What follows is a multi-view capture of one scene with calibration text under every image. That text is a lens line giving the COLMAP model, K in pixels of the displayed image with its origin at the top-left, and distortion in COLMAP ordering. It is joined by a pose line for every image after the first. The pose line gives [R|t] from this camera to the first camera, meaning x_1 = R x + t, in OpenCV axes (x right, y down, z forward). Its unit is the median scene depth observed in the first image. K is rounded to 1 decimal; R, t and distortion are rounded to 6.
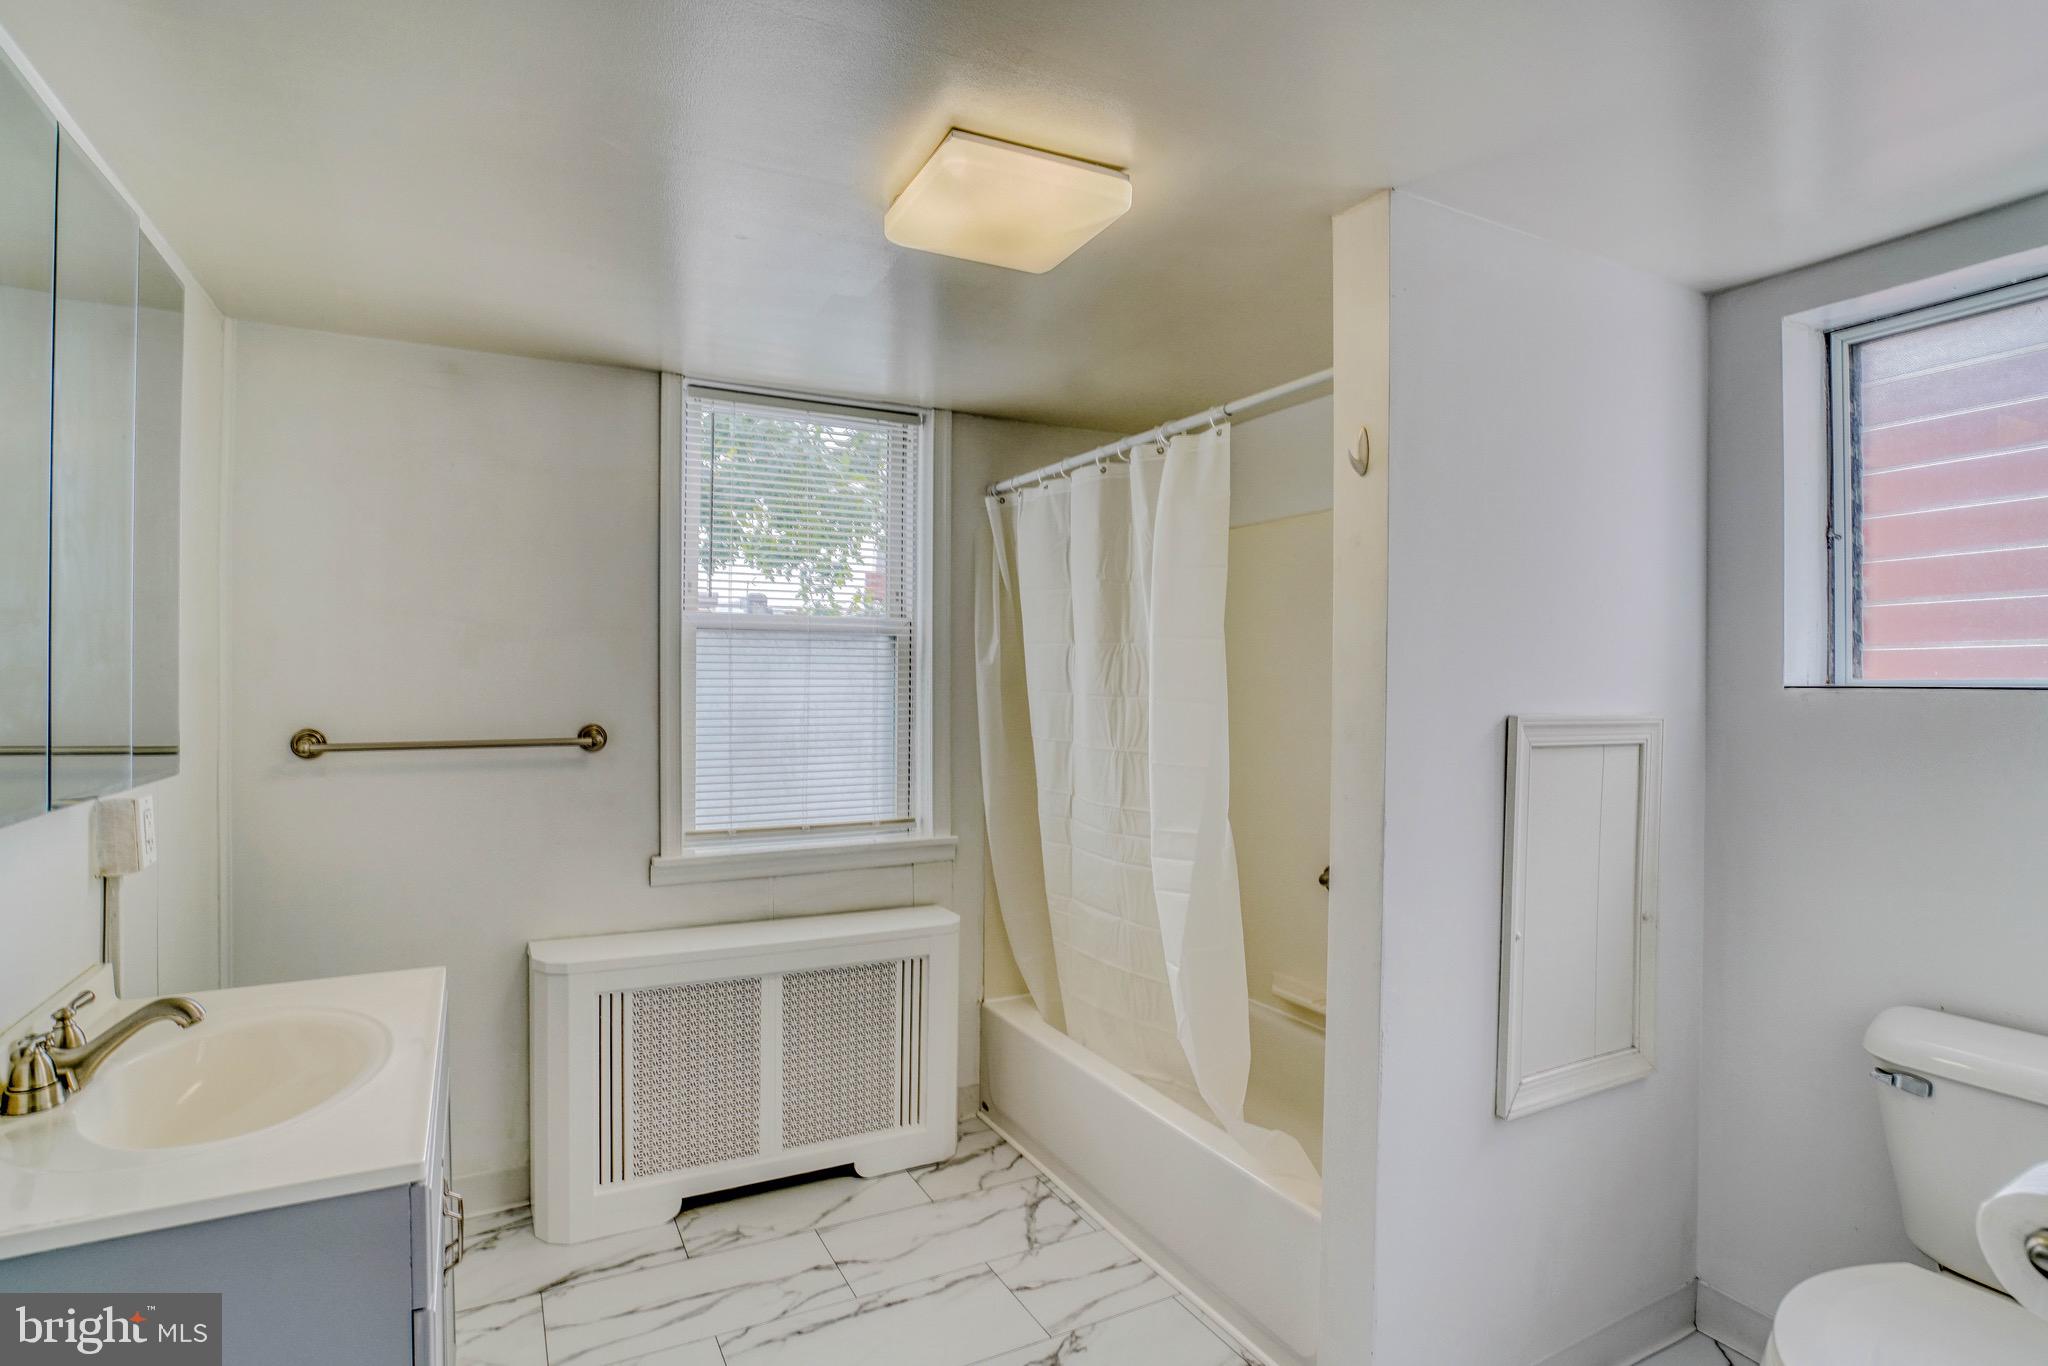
lens RADIAL K [[962.5, 0, 978.2], [0, 962.5, 671.2], [0, 0, 1]] dist [-0.057449, 0.028731]
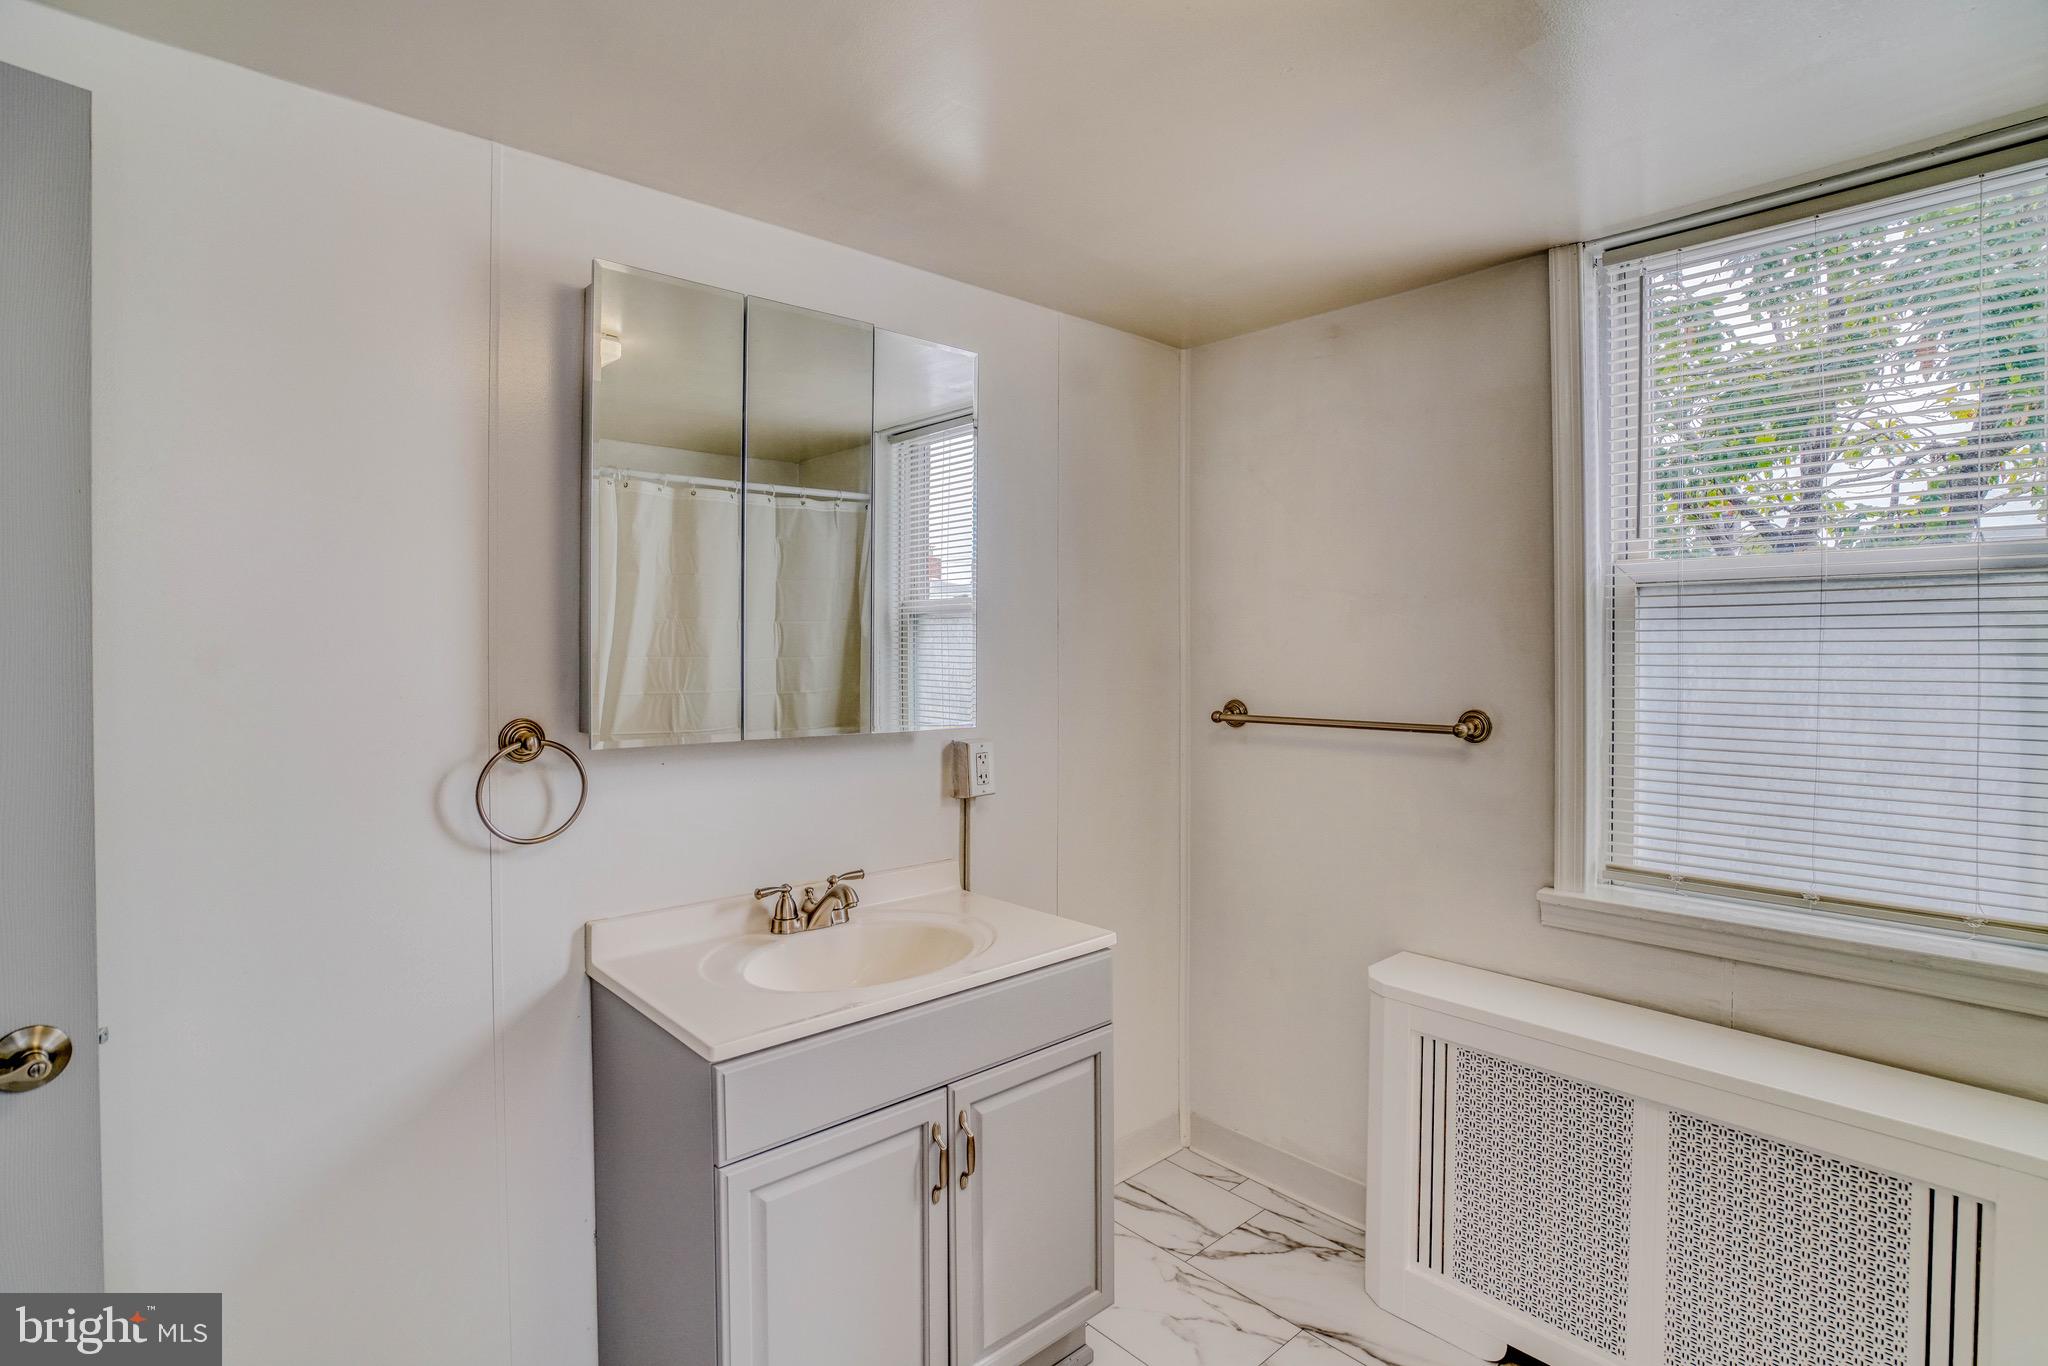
lens RADIAL K [[978.0, 0, 995.1], [0, 978.0, 650.6], [0, 0, 1]] dist [-0.058942, 0.022585]
pose [[0.299526, -0.004245, -0.954079, 0.265178], [0.007027, 0.999973, -0.002243, 0.003704], [0.954062, -0.006032, 0.299547, 0.359943]]
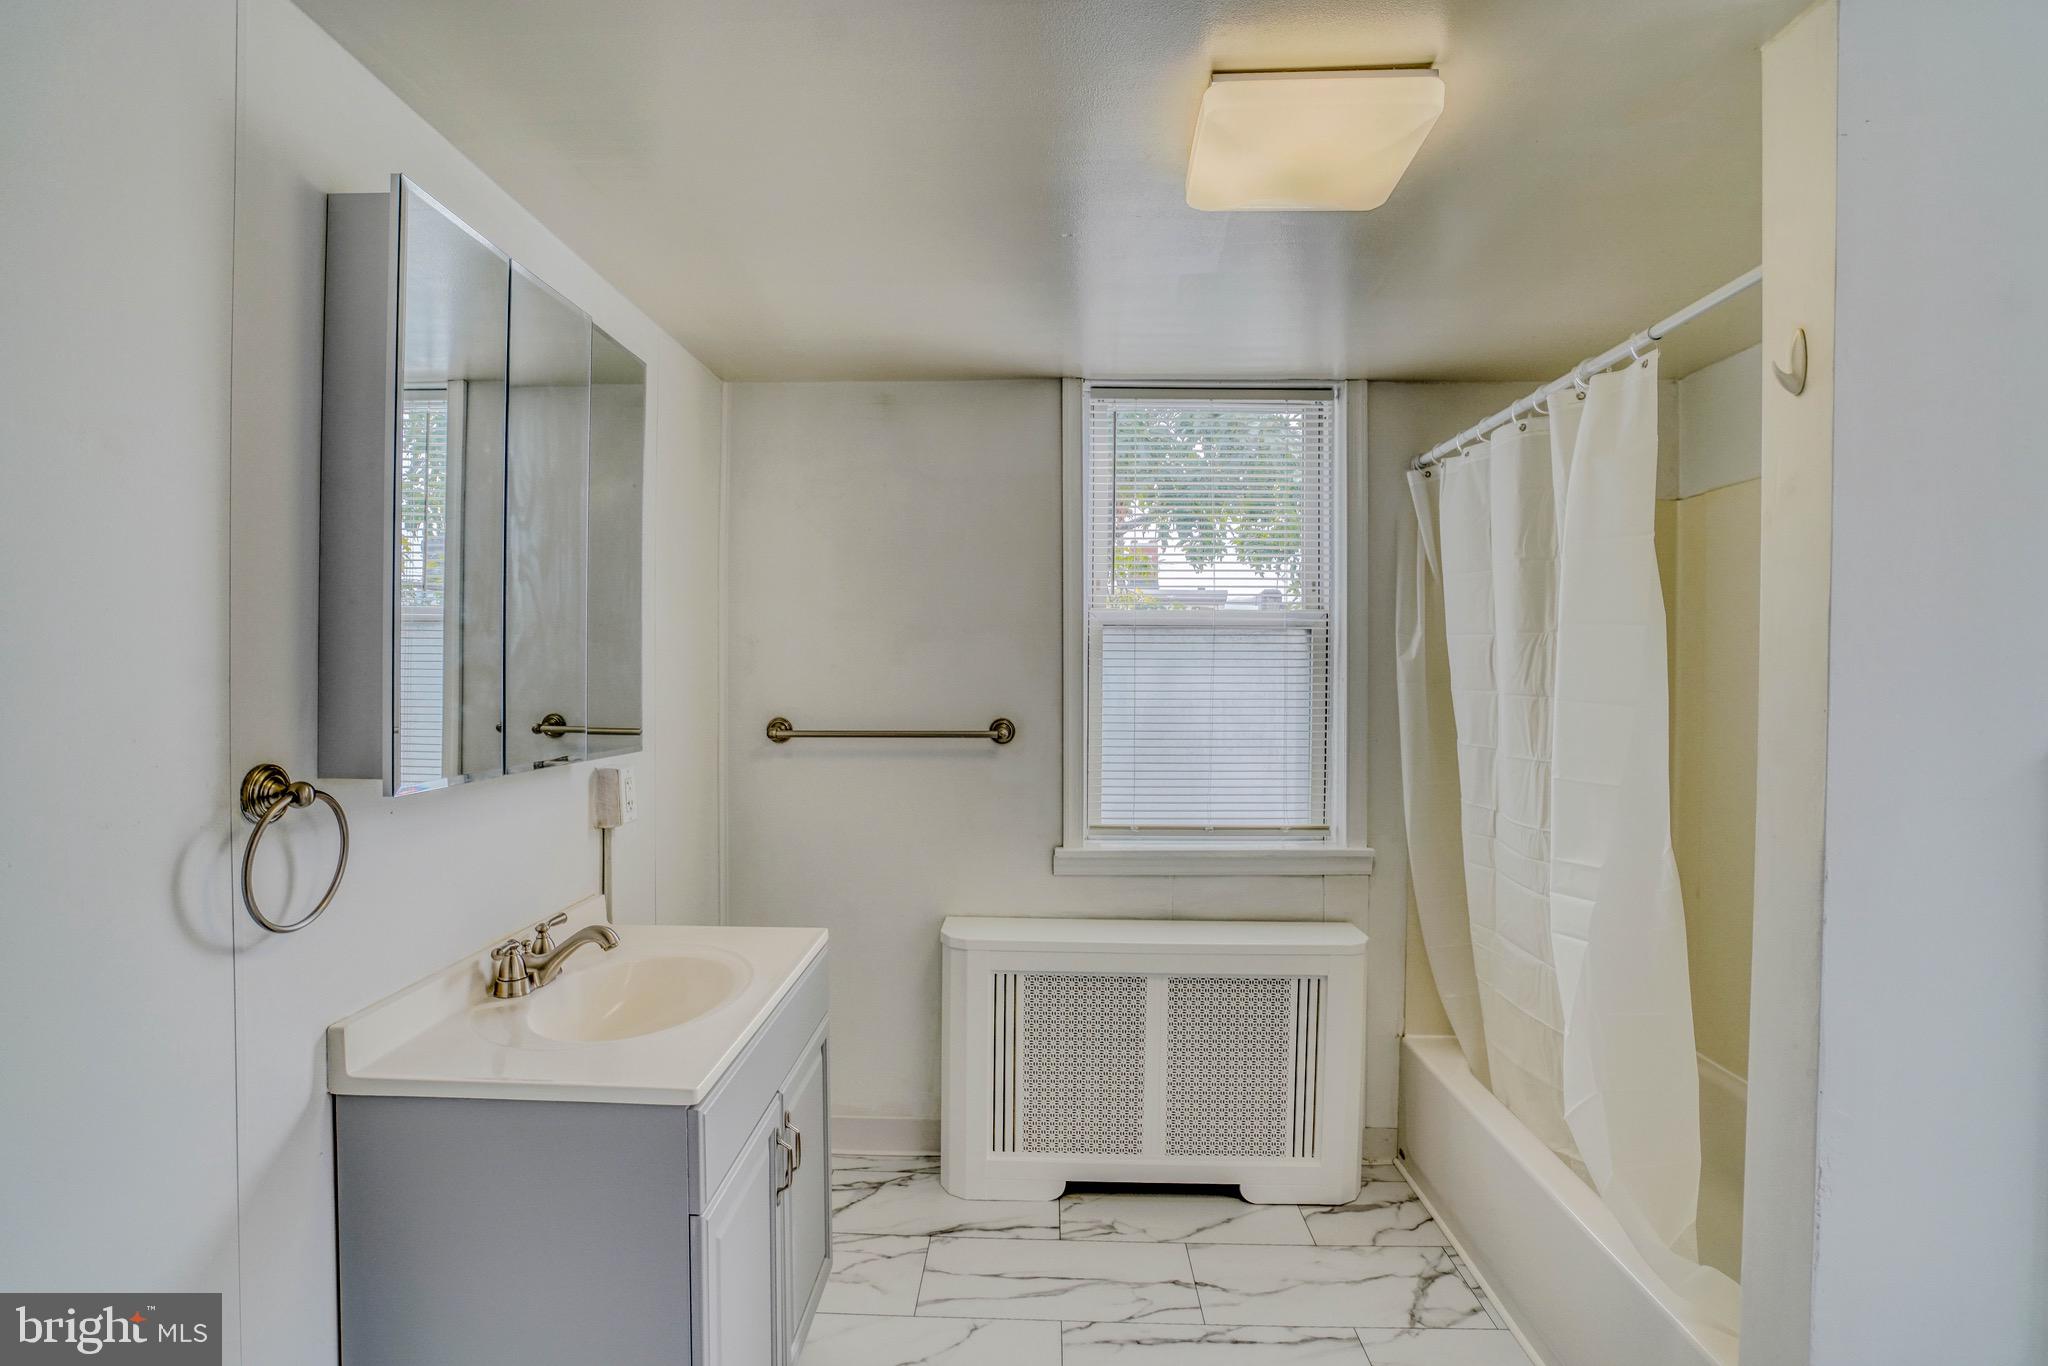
lens RADIAL K [[971.4, 0, 1029.3], [0, 971.4, 670.6], [0, 0, 1]] dist [-0.058004, 0.024340]
pose [[0.889400, -0.001768, -0.457127, 0.118051], [0.002905, 0.999994, 0.001784, 0.000846], [0.457121, -0.002915, 0.889400, 0.052188]]
